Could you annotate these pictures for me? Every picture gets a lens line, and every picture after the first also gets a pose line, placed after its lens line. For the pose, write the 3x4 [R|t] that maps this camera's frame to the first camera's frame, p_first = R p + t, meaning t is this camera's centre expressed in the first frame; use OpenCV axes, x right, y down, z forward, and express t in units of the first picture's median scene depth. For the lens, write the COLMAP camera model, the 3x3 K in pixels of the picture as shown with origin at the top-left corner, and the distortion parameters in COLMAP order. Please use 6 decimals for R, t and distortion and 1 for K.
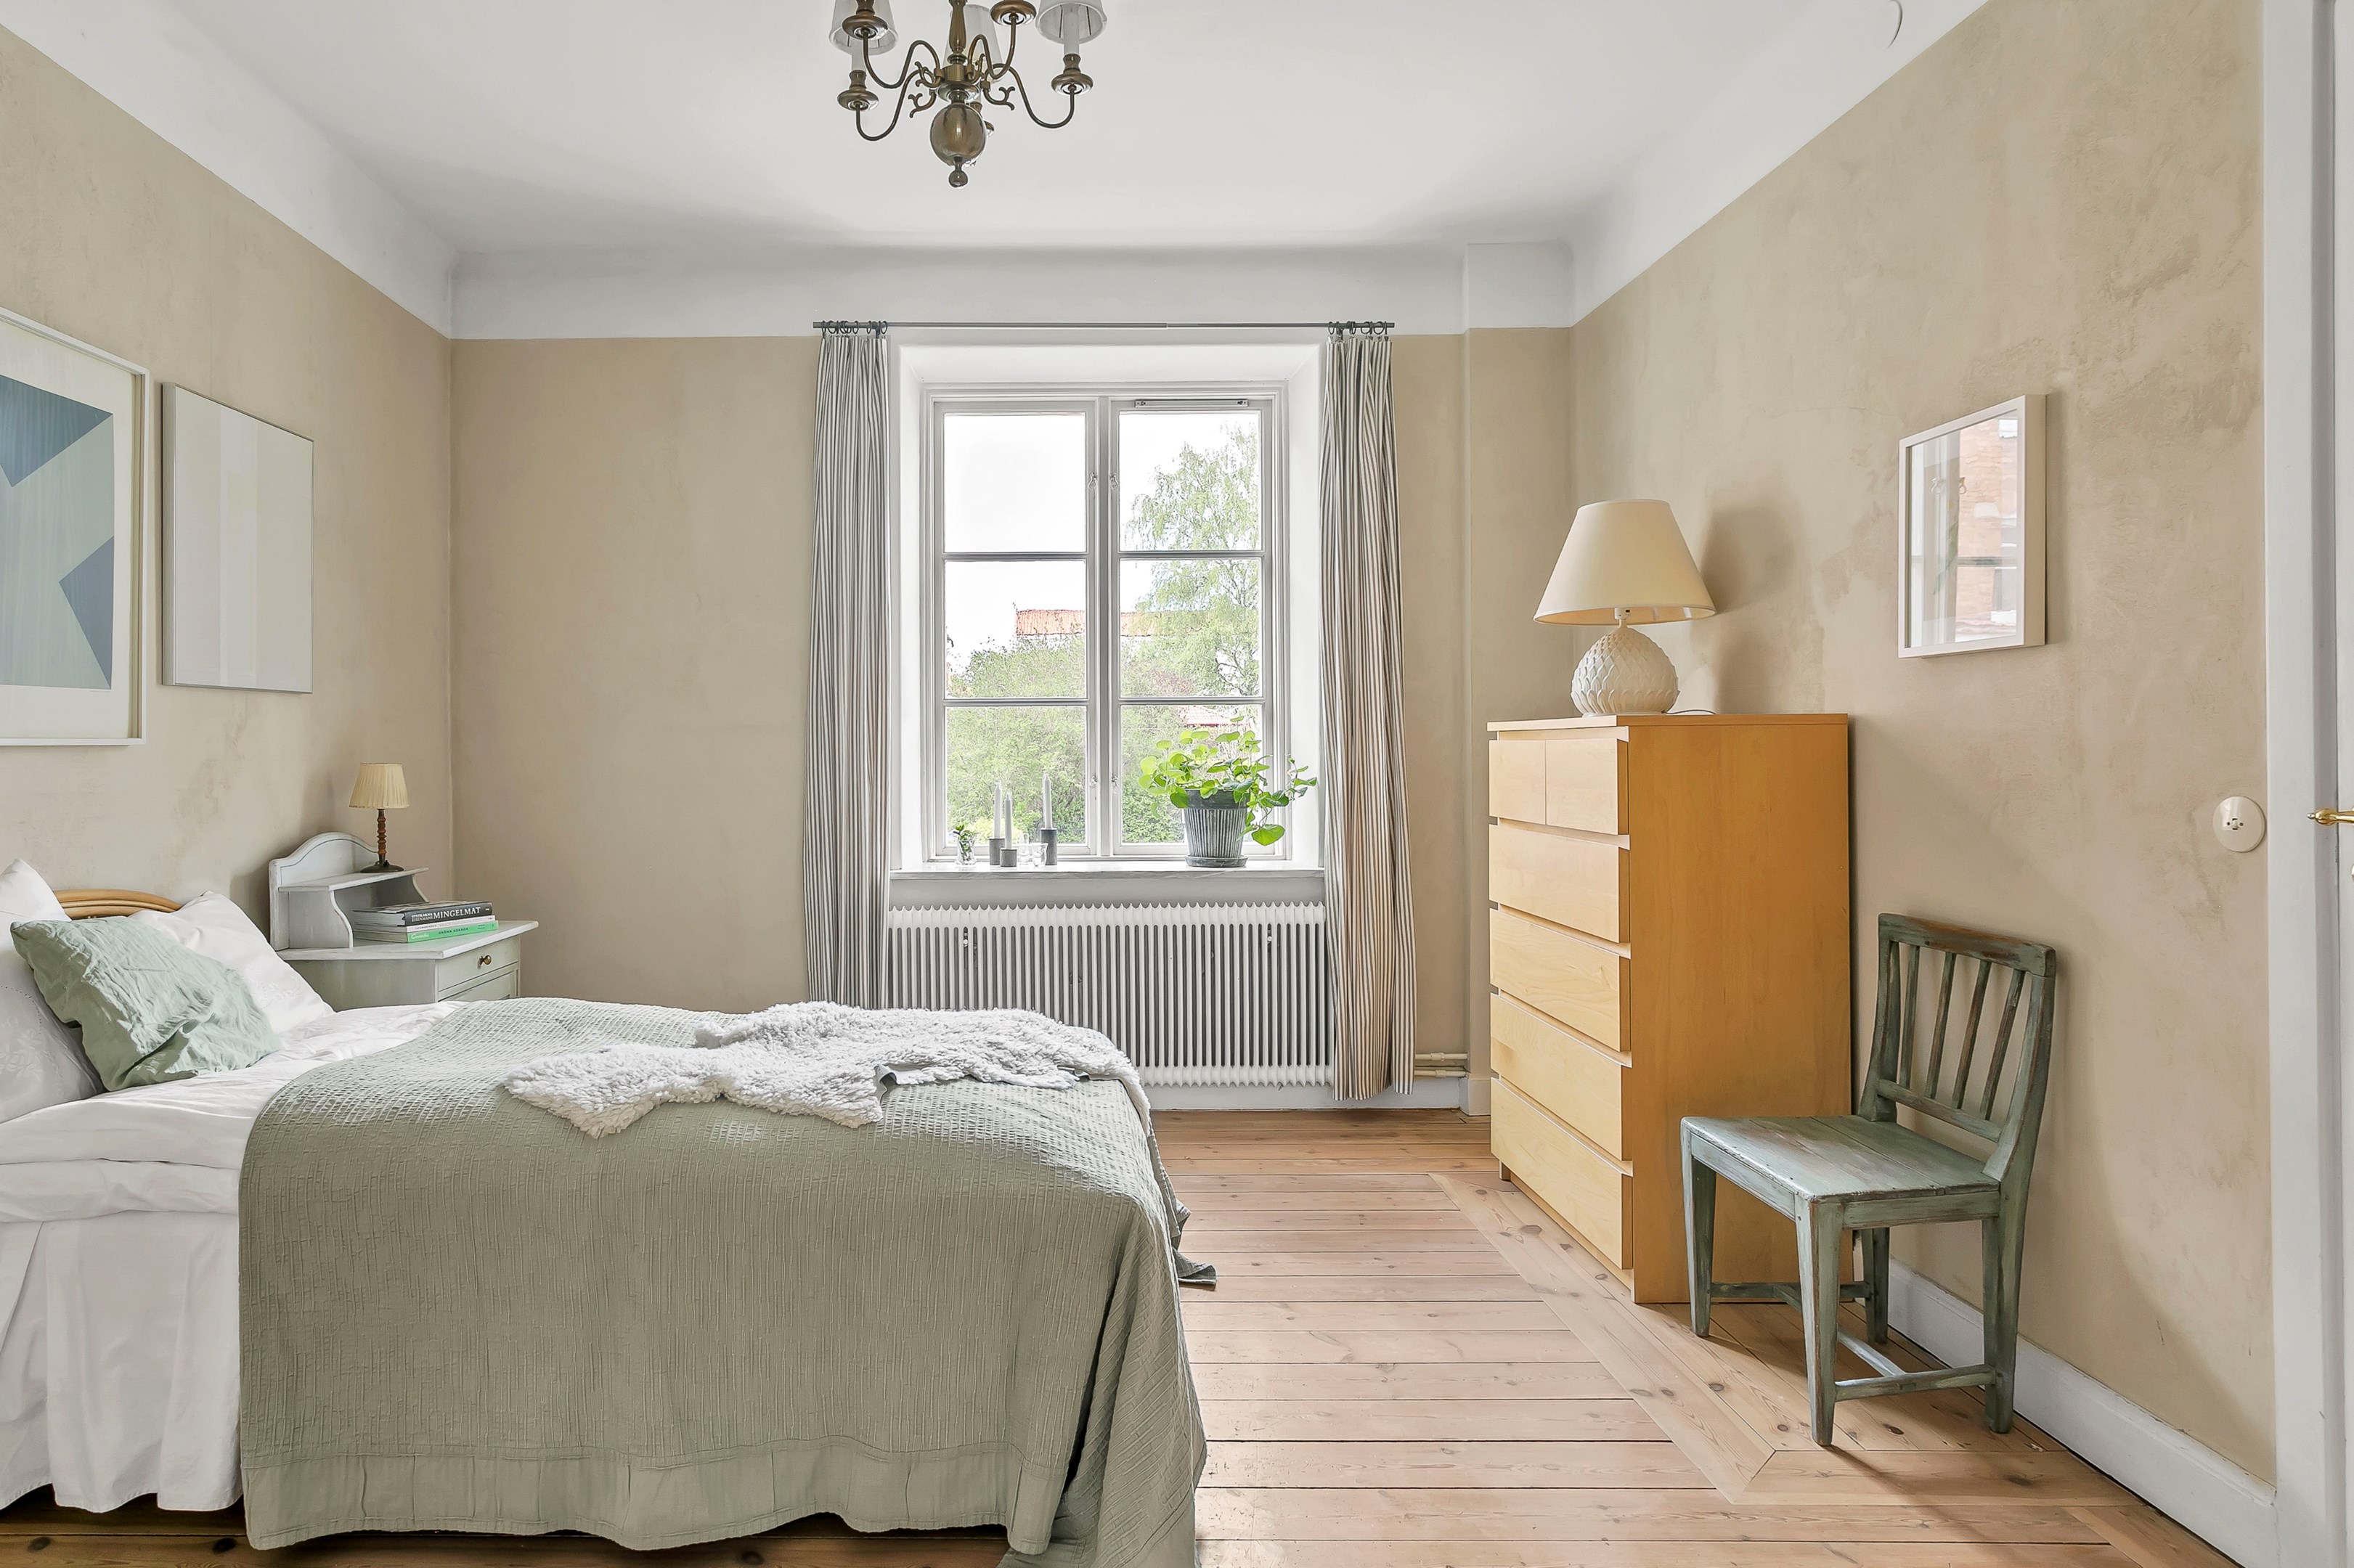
lens RADIAL K [[1302.1, 0, 1073.2], [0, 1302.1, 861.7], [0, 0, 1]] dist [0.001749, 0.000900]
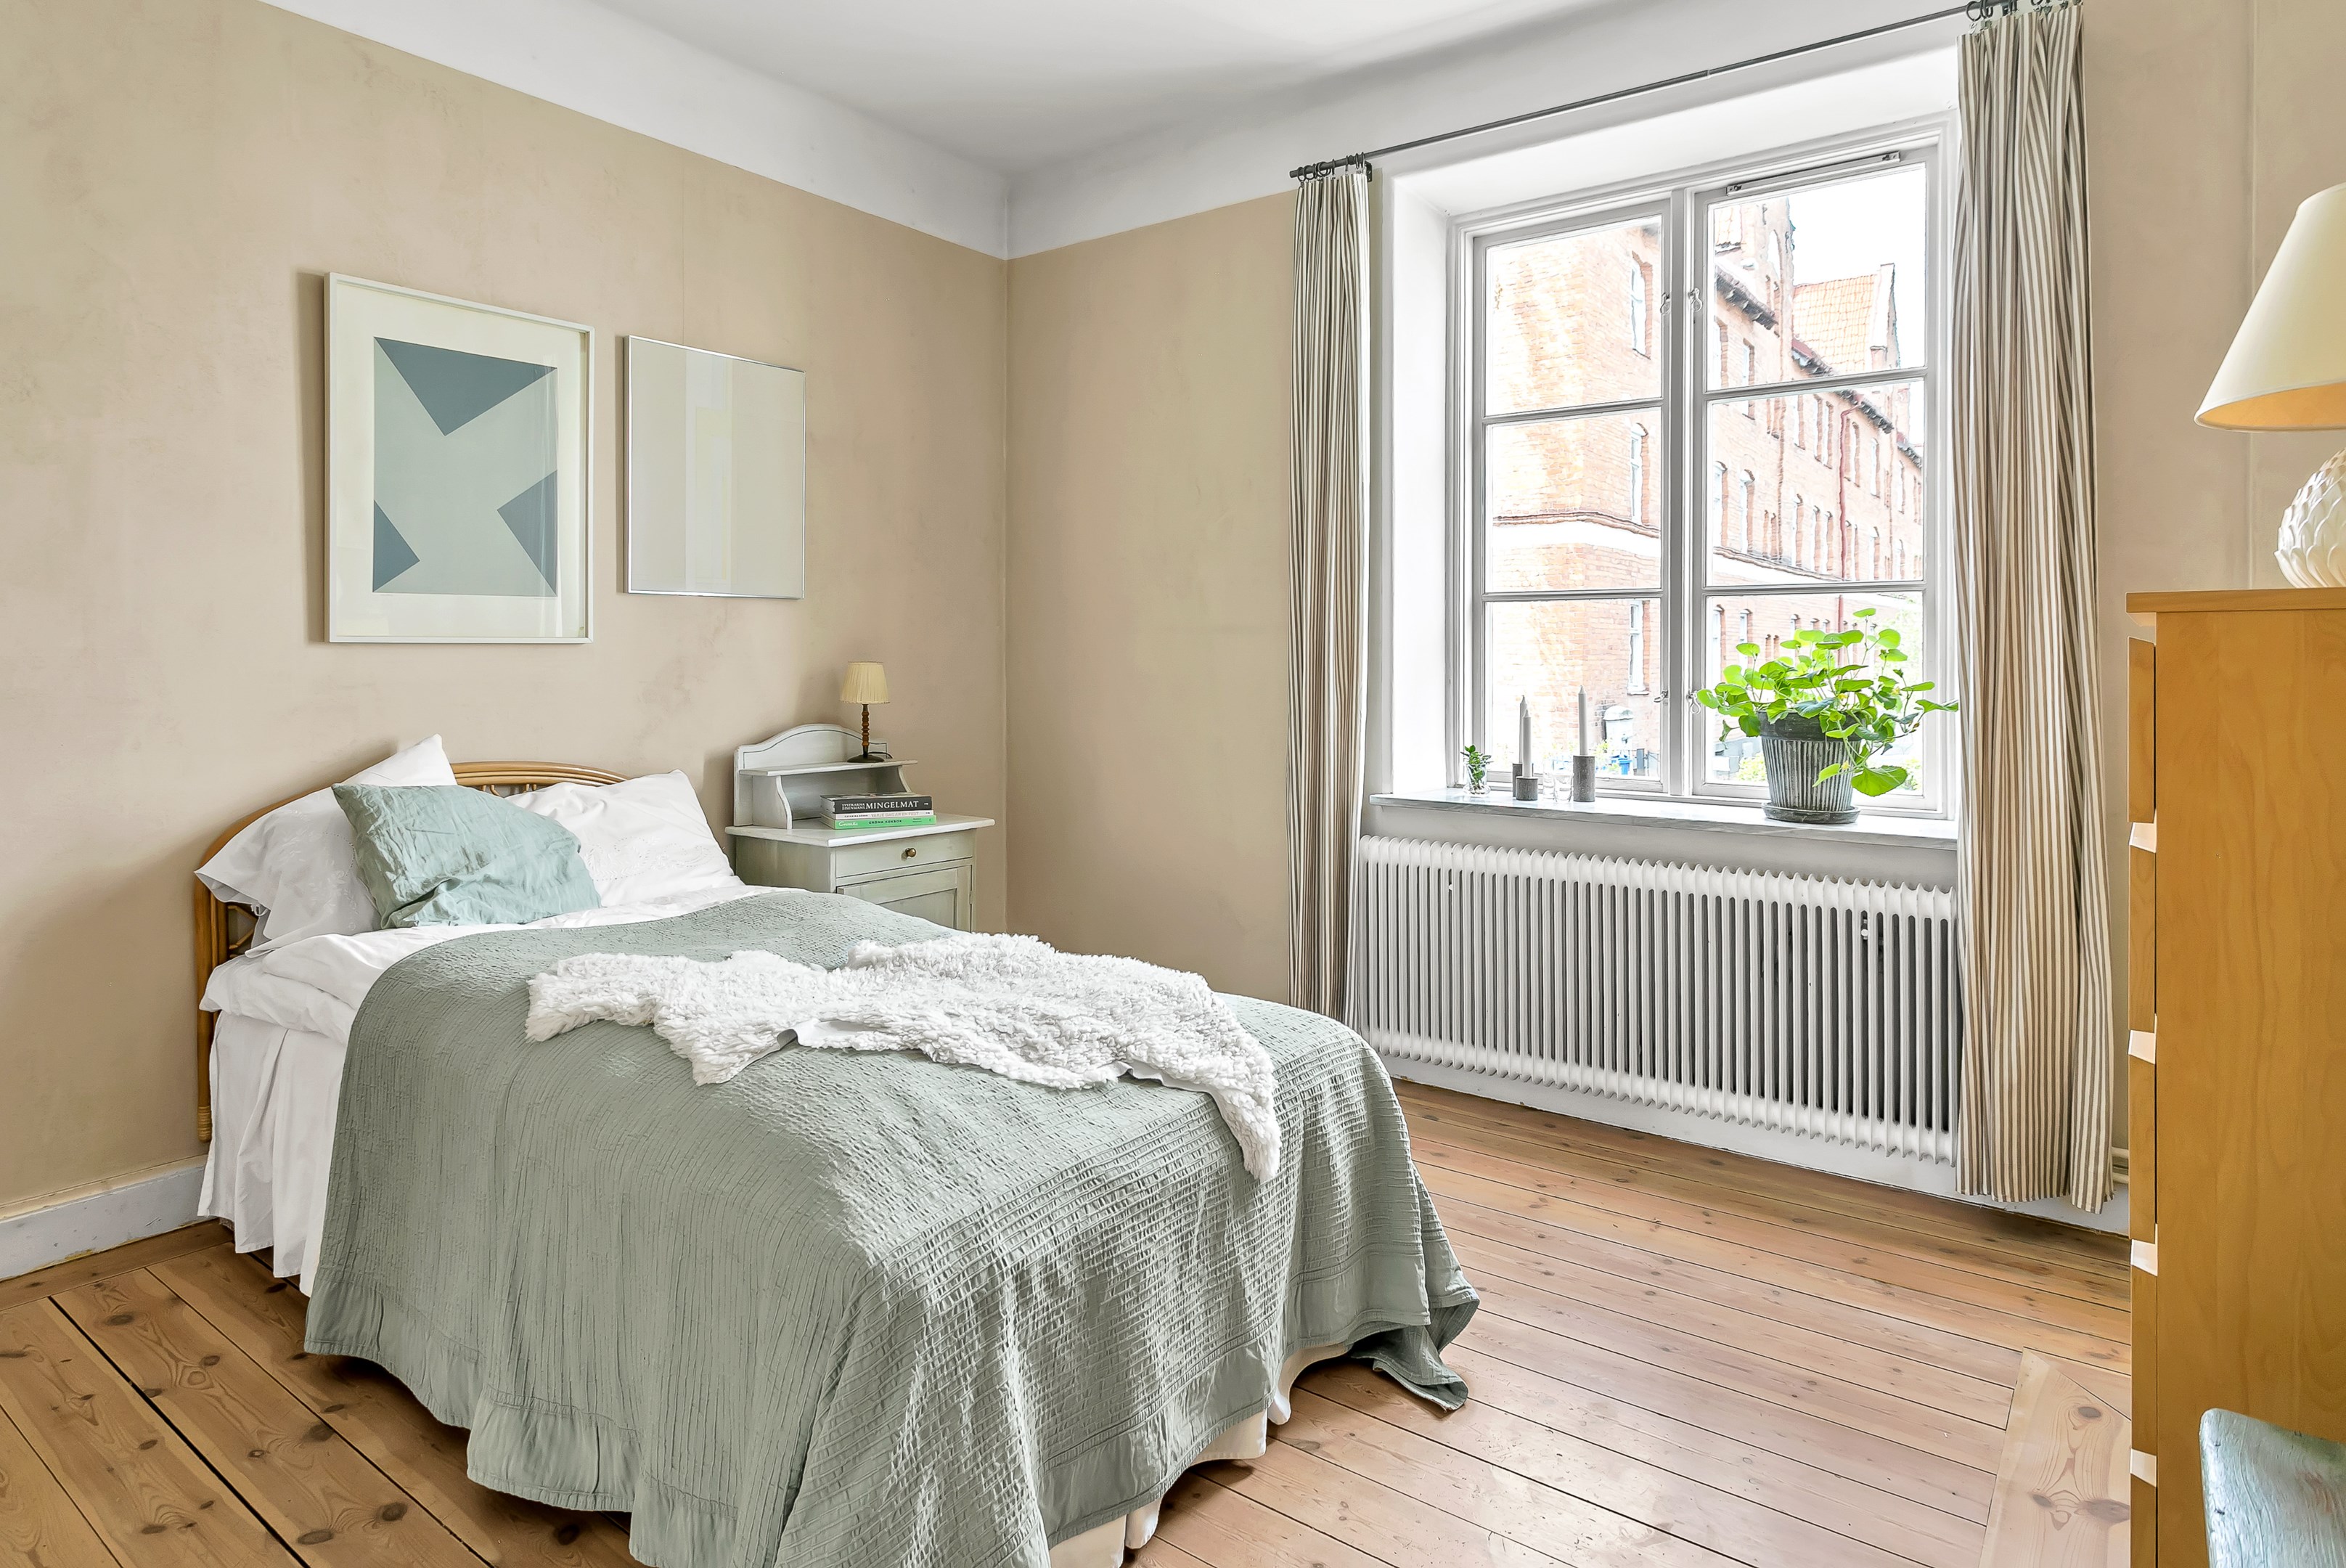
lens RADIAL K [[1318.8, 0, 1171.9], [0, 1318.8, 755.4], [0, 0, 1]] dist [-0.006015, 0.000803]
pose [[0.795304, 0.052462, -0.603937, 0.326351], [-0.059290, 0.998203, 0.008633, -0.021800], [0.603305, 0.028941, 0.796985, 0.270723]]
